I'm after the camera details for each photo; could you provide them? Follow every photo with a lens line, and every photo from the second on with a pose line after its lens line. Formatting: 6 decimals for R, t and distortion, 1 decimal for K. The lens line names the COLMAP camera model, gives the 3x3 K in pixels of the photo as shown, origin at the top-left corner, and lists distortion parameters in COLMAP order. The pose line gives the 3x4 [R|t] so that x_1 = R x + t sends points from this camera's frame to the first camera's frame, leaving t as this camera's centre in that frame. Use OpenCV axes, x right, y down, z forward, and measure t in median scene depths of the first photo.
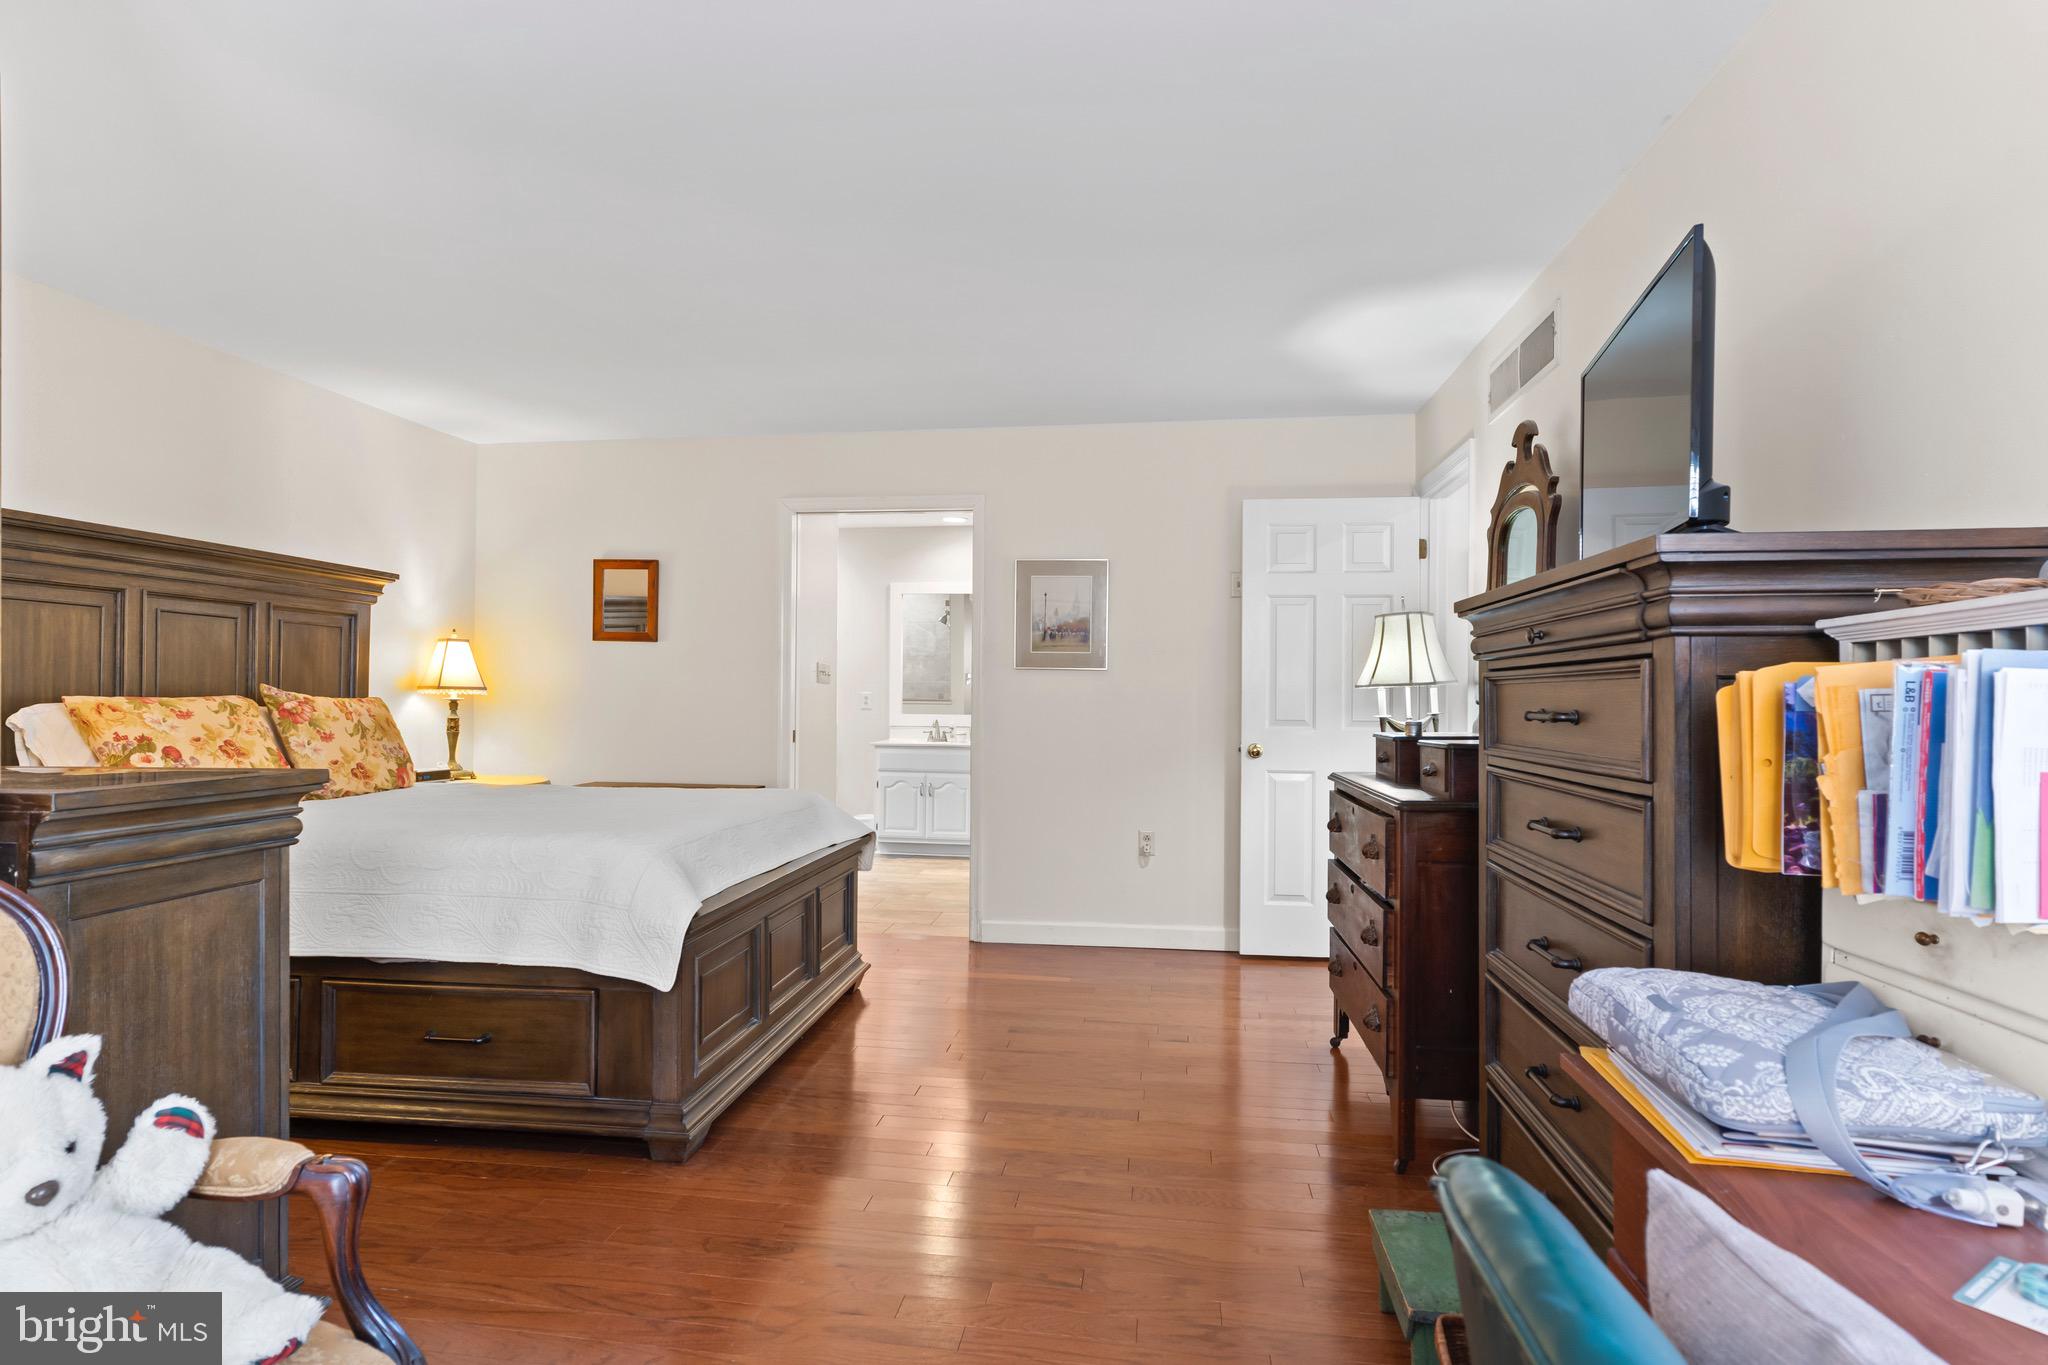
lens RADIAL K [[1050.2, 0, 1020.0], [0, 1050.2, 672.6], [0, 0, 1]] dist [-0.008369, 0.001591]
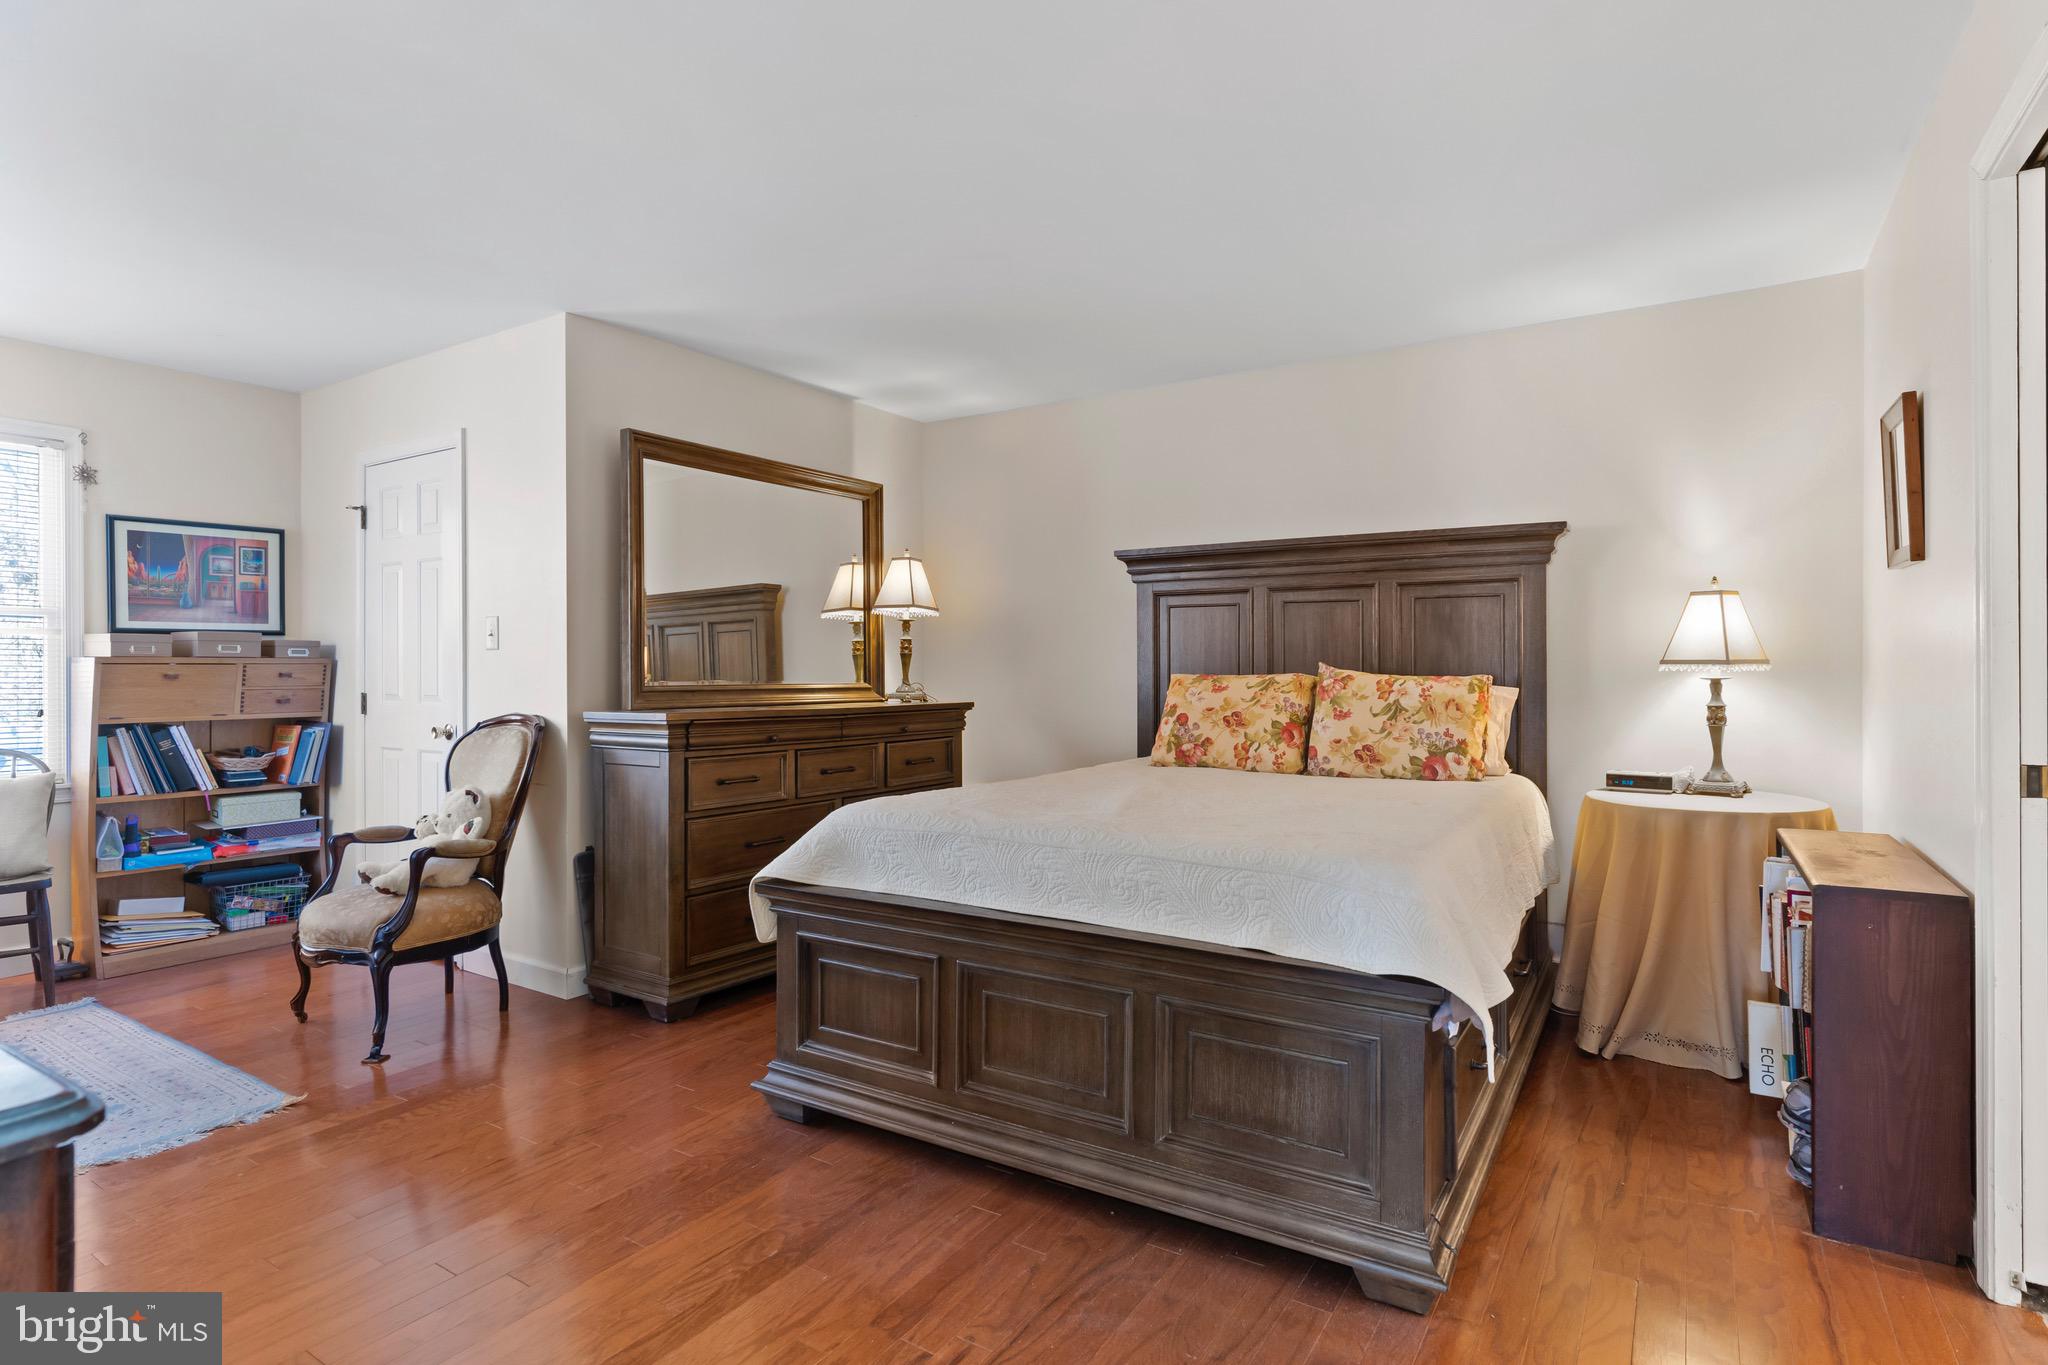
lens RADIAL K [[1050.2, 0, 1020.0], [0, 1050.2, 672.6], [0, 0, 1]] dist [-0.008369, 0.001591]
pose [[-0.413023, -0.002654, -0.910717, 0.359525], [0.021362, 0.999692, -0.012601, 0.027070], [0.910470, -0.024659, -0.412839, 1.118658]]
